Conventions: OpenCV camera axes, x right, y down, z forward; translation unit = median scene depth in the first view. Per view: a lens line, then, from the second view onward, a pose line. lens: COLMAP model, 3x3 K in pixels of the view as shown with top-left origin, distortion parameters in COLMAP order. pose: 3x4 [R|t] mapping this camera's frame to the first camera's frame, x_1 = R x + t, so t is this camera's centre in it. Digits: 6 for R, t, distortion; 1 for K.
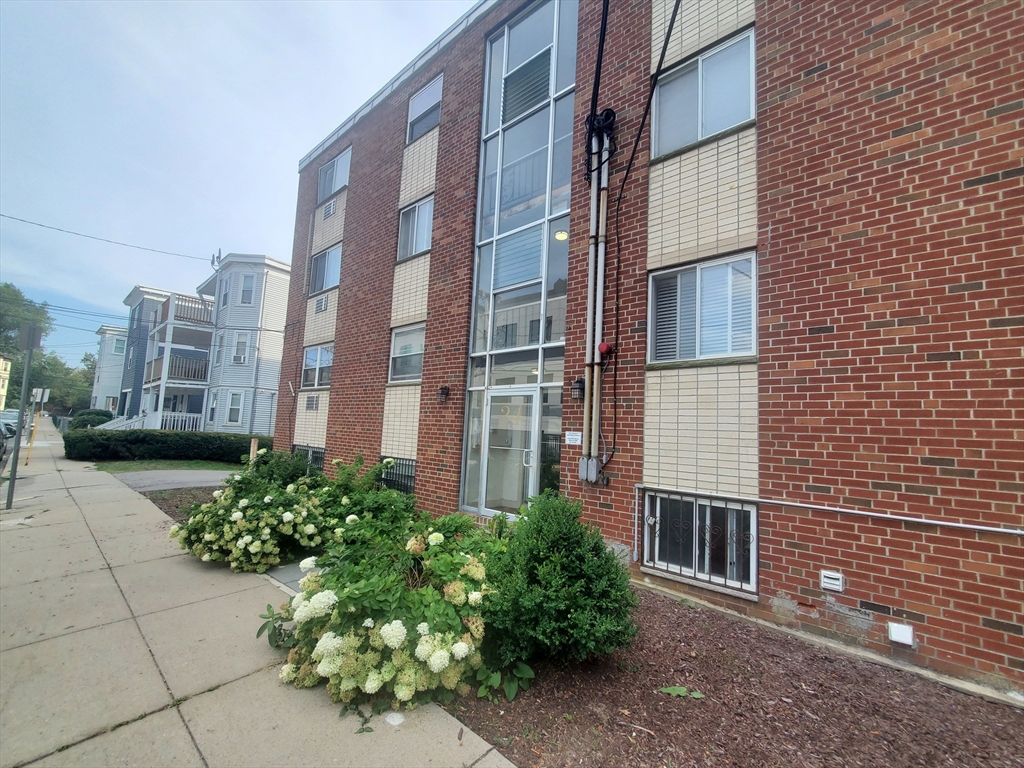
lens RADIAL K [[410.9, 0, 512.0], [0, 410.9, 384.0], [0, 0, 1]] dist [-0.010769, 0.000254]
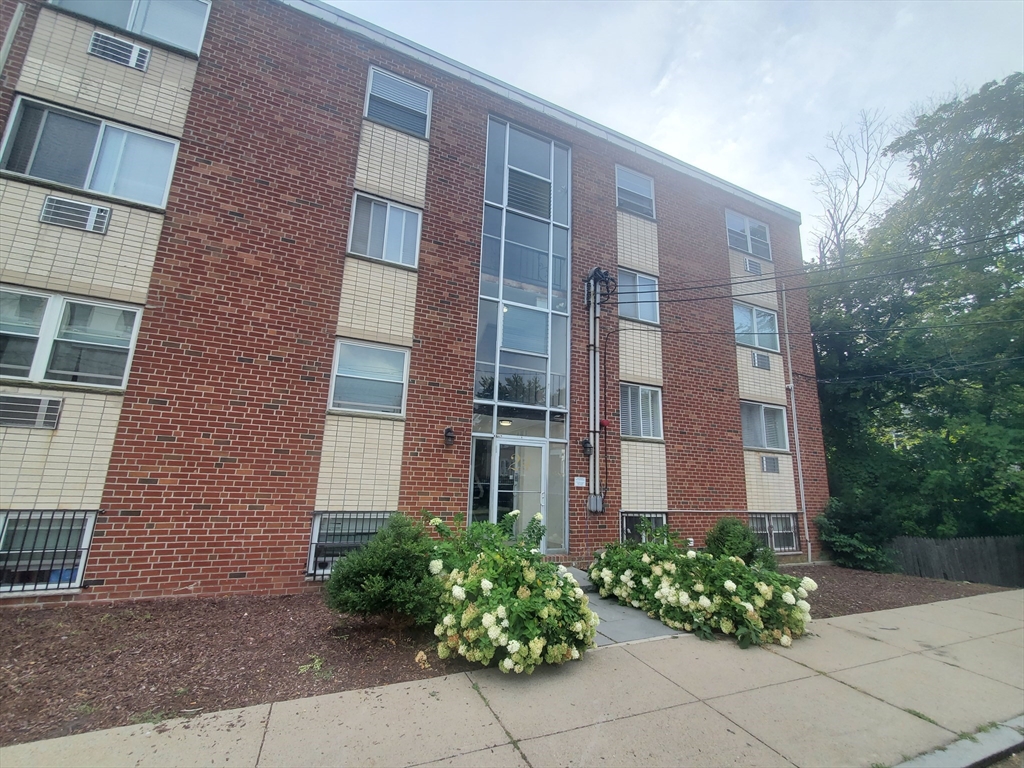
lens RADIAL K [[412.5, 0, 512.0], [0, 412.5, 384.0], [0, 0, 1]] dist [0.000179, -0.000054]
pose [[0.438033, 0.176489, 0.881464, -1.251452], [-0.120475, 0.983218, -0.136994, 0.023333], [-0.890850, -0.046186, 0.451944, 0.578044]]
